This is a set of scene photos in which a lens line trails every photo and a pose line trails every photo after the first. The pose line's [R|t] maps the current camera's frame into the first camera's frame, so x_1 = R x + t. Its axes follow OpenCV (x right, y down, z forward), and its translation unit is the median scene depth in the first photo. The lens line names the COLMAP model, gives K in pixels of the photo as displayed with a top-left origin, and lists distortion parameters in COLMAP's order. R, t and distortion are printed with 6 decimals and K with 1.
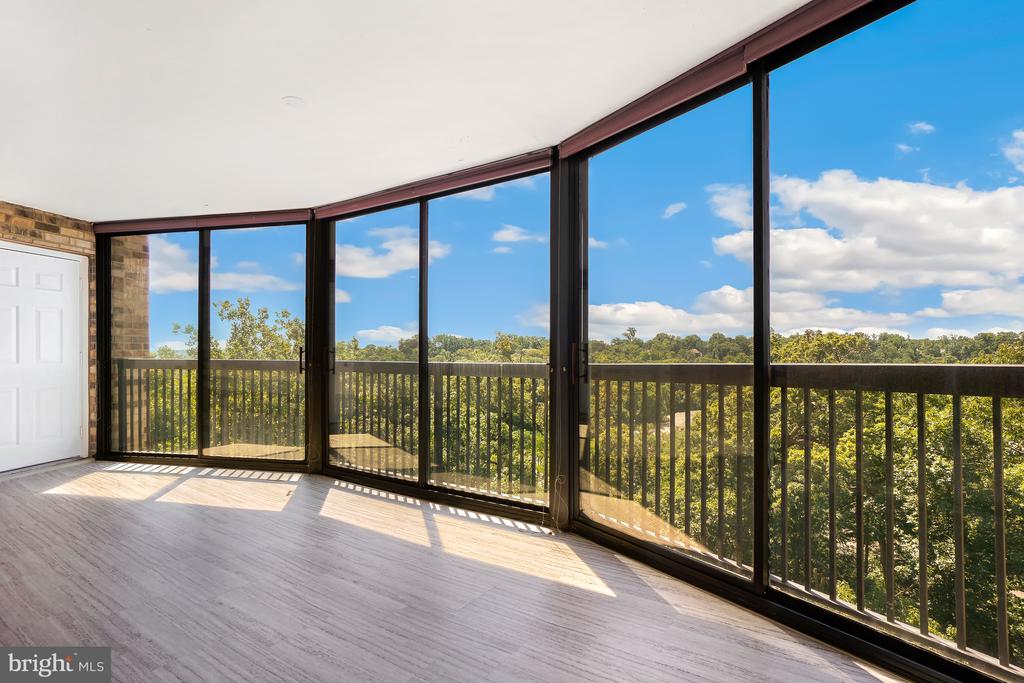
lens RADIAL K [[481.3, 0, 520.5], [0, 481.3, 352.6], [0, 0, 1]] dist [-0.038445, 0.001323]
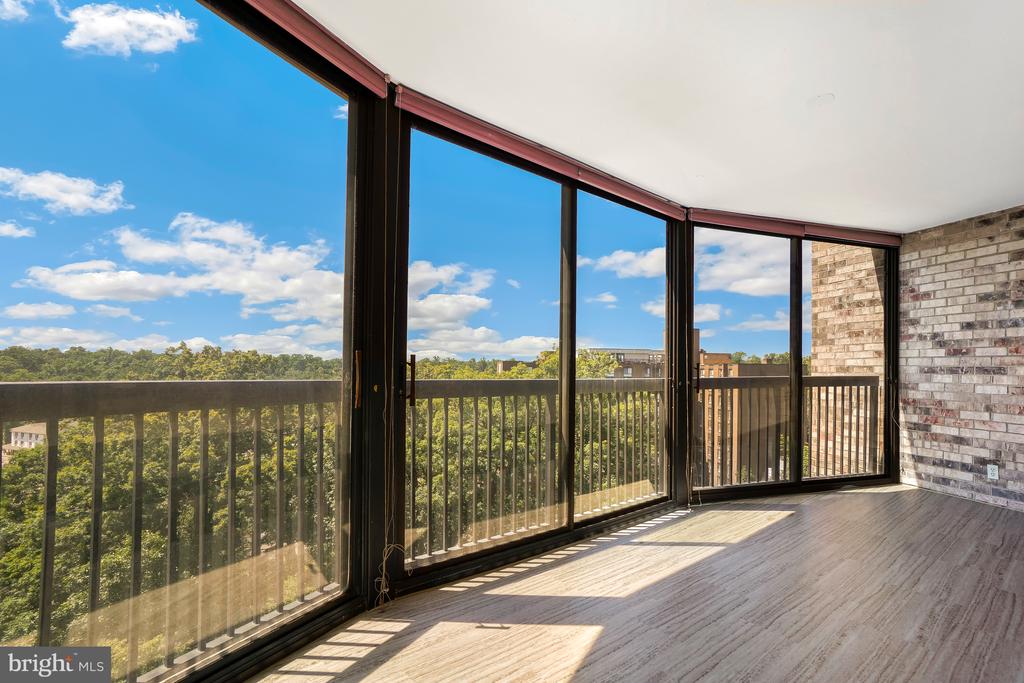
lens RADIAL K [[455.6, 0, 534.1], [0, 455.6, 369.0], [0, 0, 1]] dist [-0.034593, 0.021507]
pose [[0.316605, 0.011135, 0.948492, -0.864216], [-0.009953, 0.999915, -0.008417, 0.009292], [-0.948505, -0.006775, 0.316689, 0.722193]]
